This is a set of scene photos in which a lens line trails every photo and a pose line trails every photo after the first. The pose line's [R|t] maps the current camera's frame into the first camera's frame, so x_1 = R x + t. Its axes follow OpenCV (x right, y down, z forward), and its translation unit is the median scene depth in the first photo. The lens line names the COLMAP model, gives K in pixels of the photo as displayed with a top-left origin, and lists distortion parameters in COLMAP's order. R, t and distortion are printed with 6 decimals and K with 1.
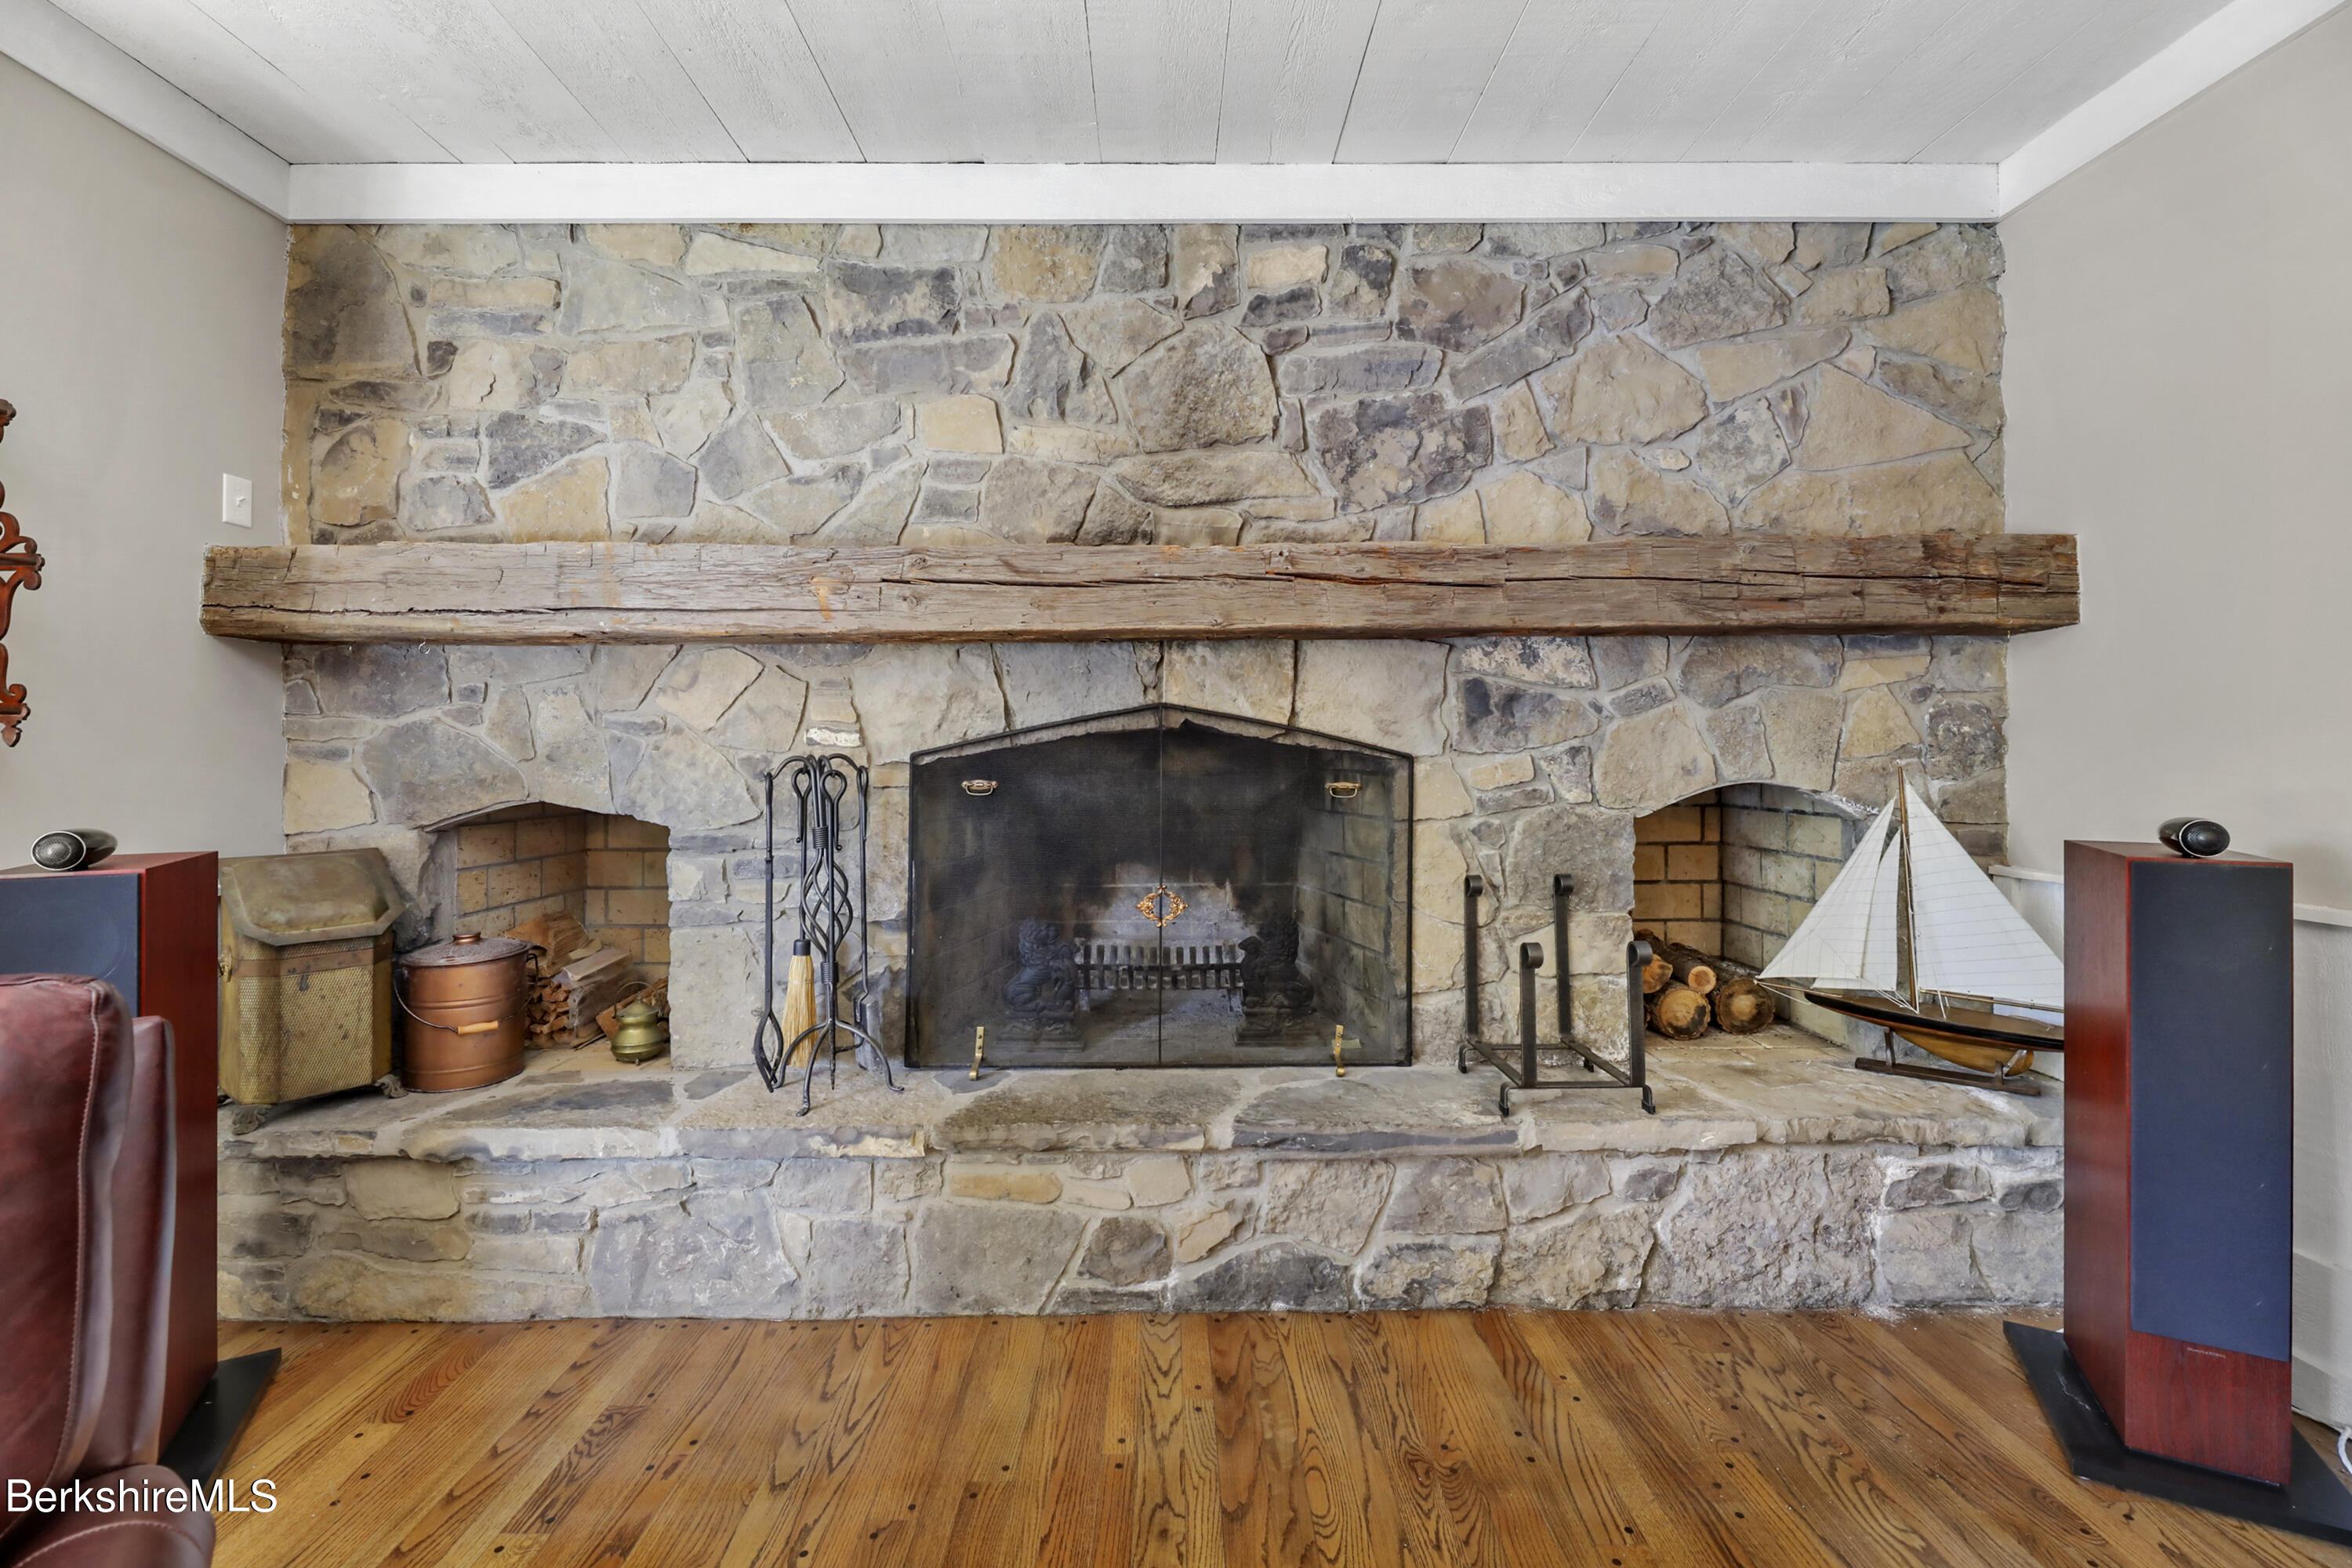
lens RADIAL K [[966.6, 0, 1164.7], [0, 966.6, 765.0], [0, 0, 1]] dist [0.003458, -0.003181]
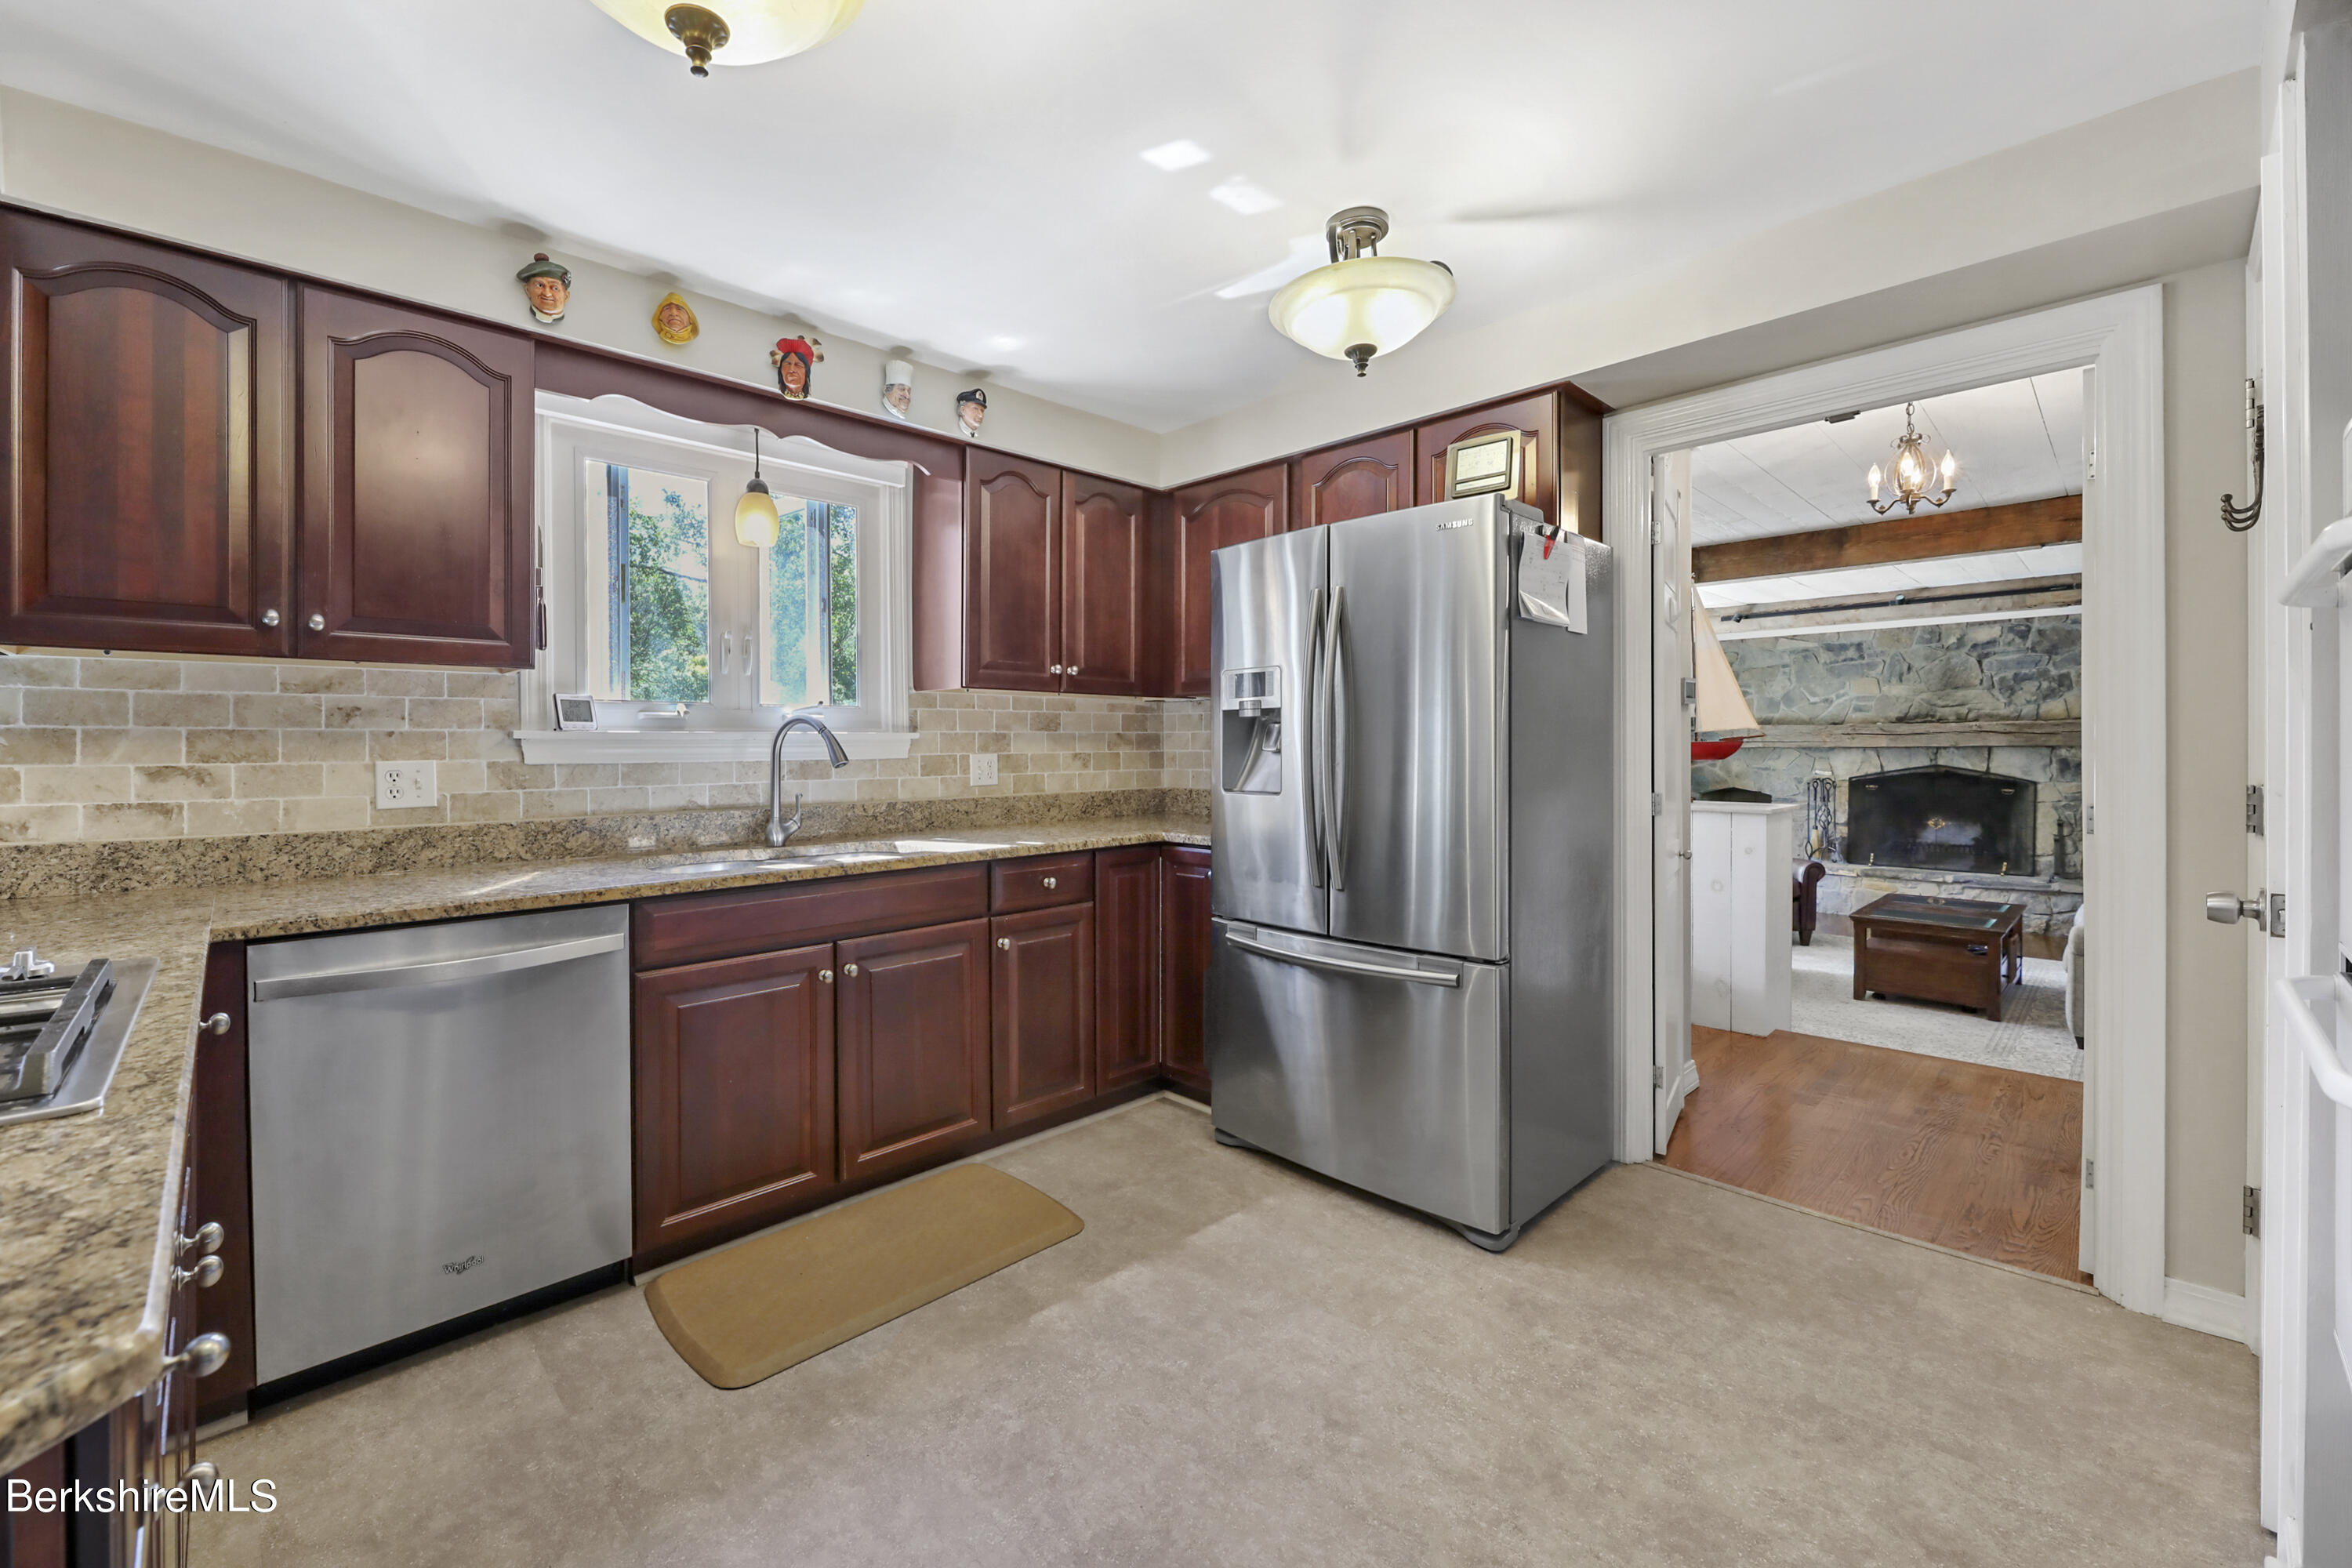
lens RADIAL K [[966.6, 0, 1150.3], [0, 966.6, 751.9], [0, 0, 1]] dist [0.003458, -0.003181]
pose [[0.689262, 0.004629, -0.724498, 0.557473], [0.008327, 0.999863, 0.014311, -0.181239], [0.724464, -0.015897, 0.689129, -3.373505]]
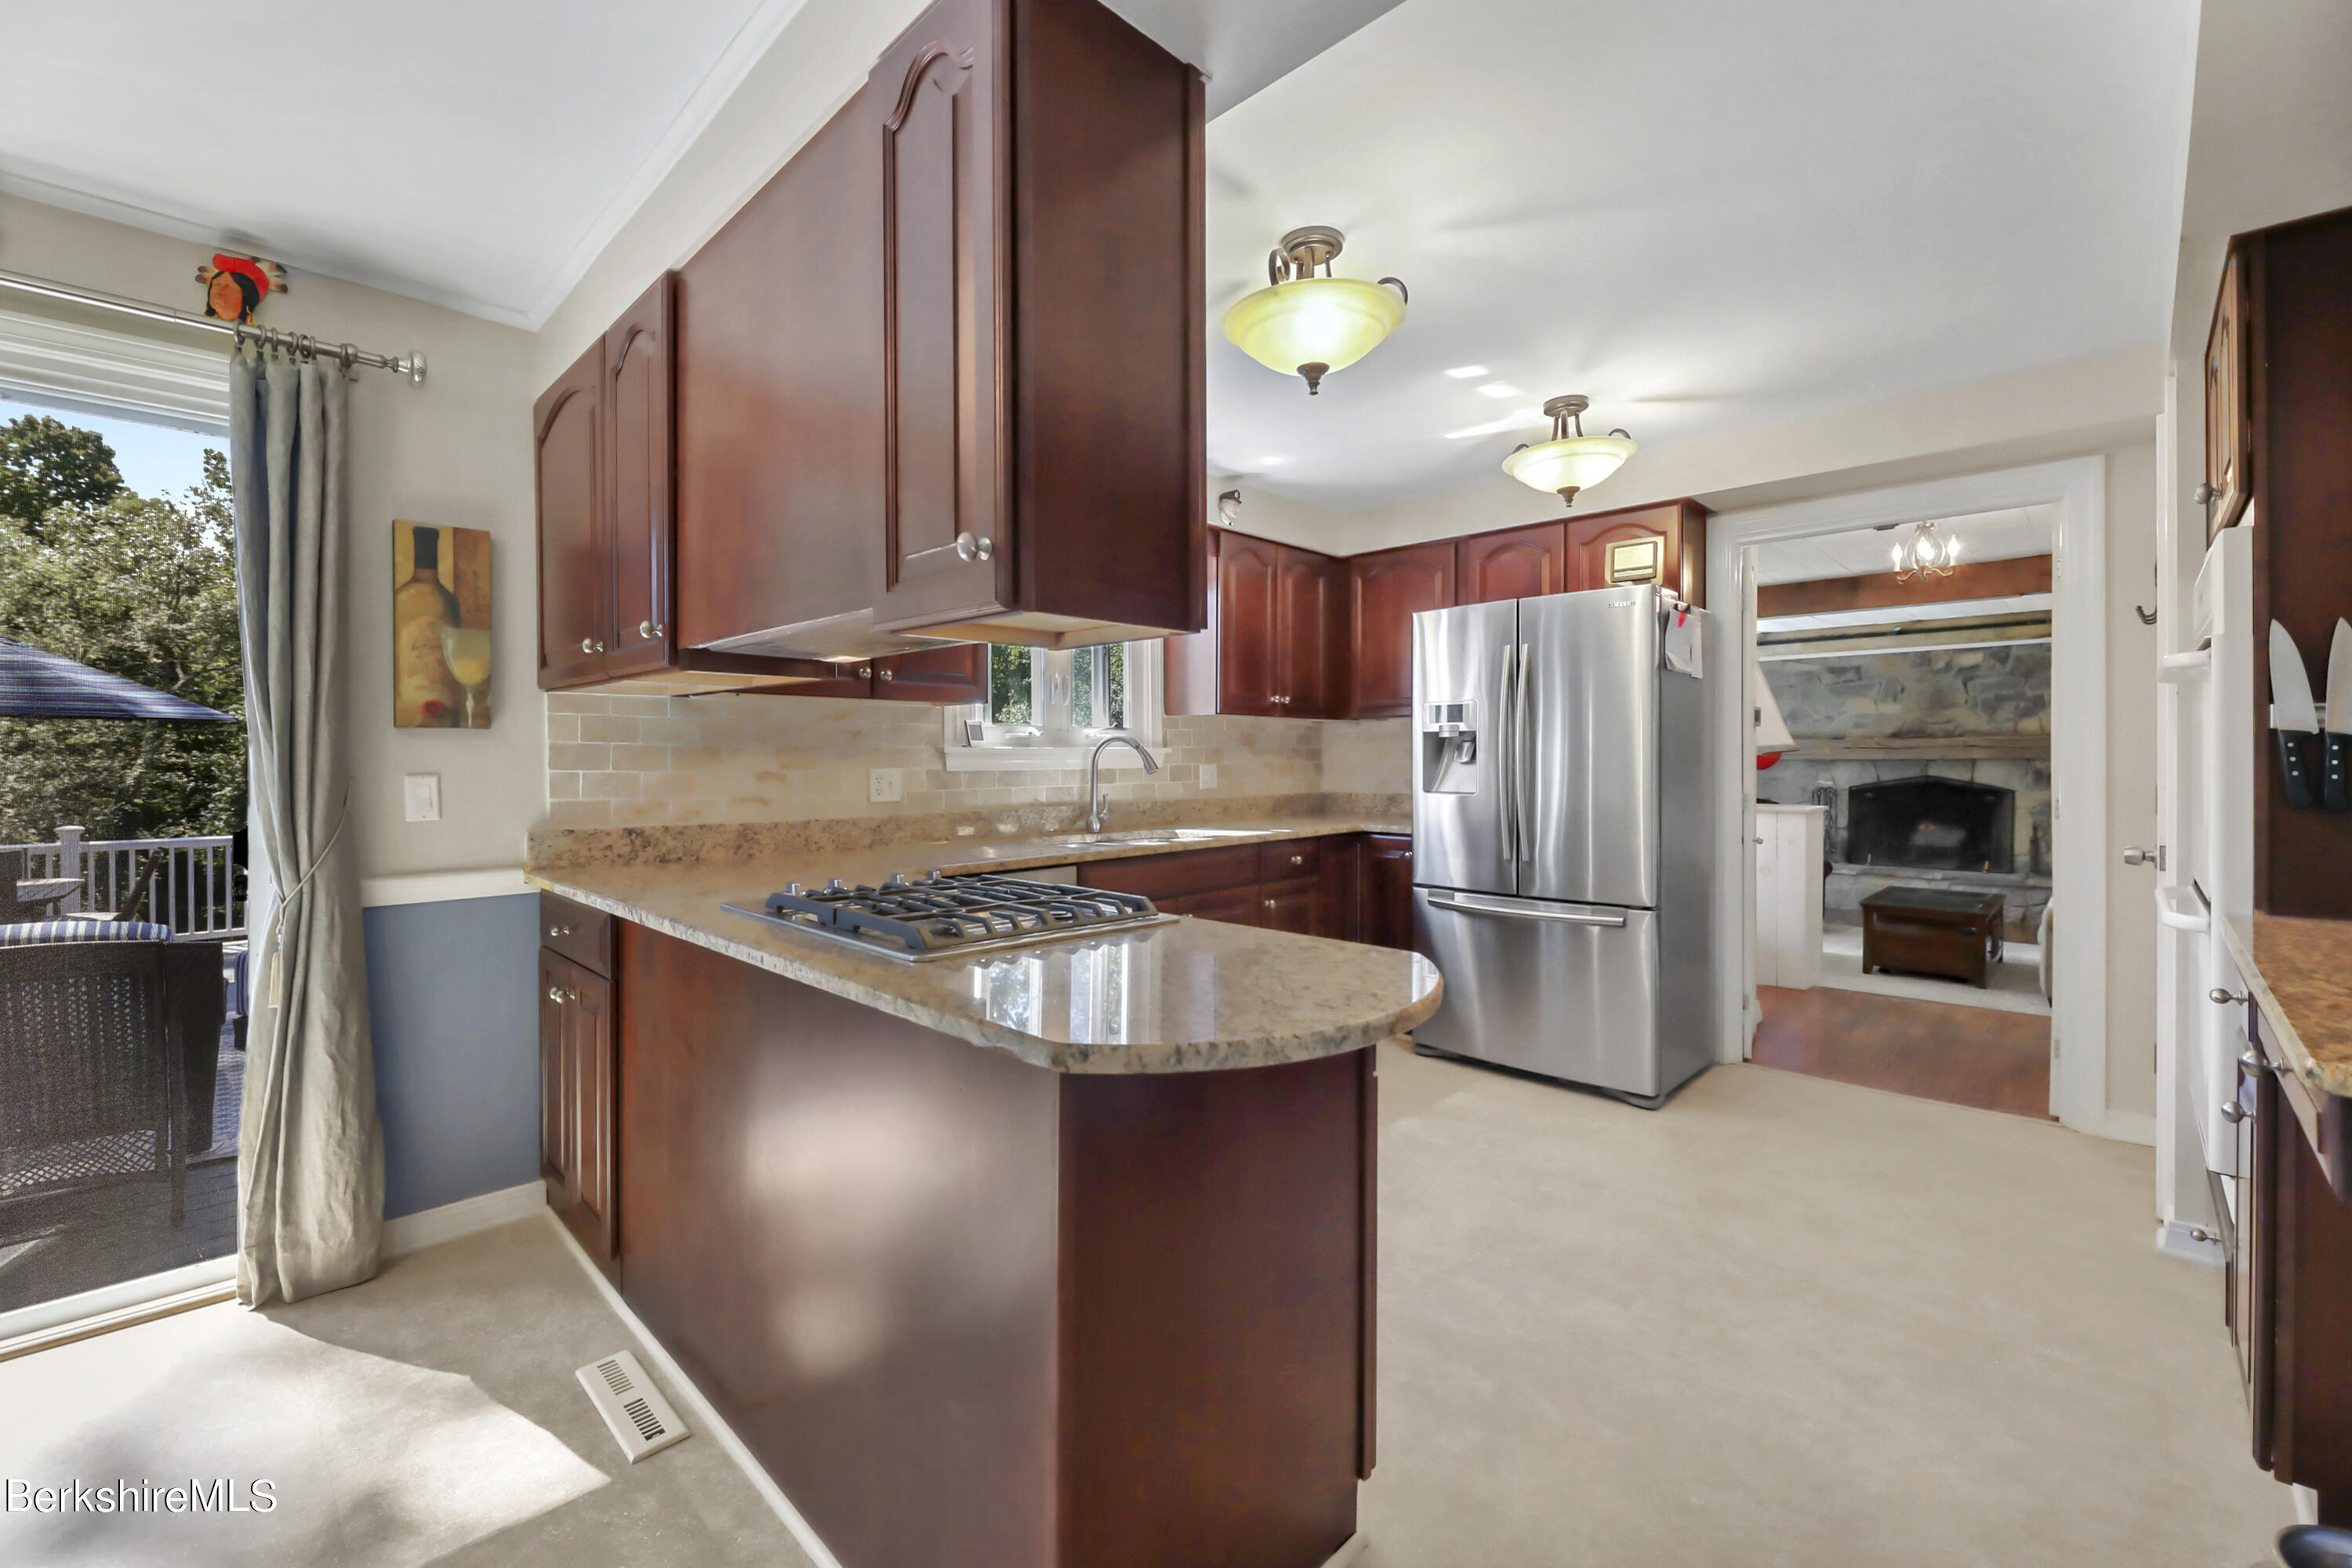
lens RADIAL K [[966.6, 0, 1152.6], [0, 966.6, 762.8], [0, 0, 1]] dist [0.003458, -0.003181]
pose [[0.700728, 0.005120, -0.713410, 0.583261], [0.006986, 0.999877, 0.014039, -0.188644], [0.713394, -0.014821, 0.700606, -3.894359]]
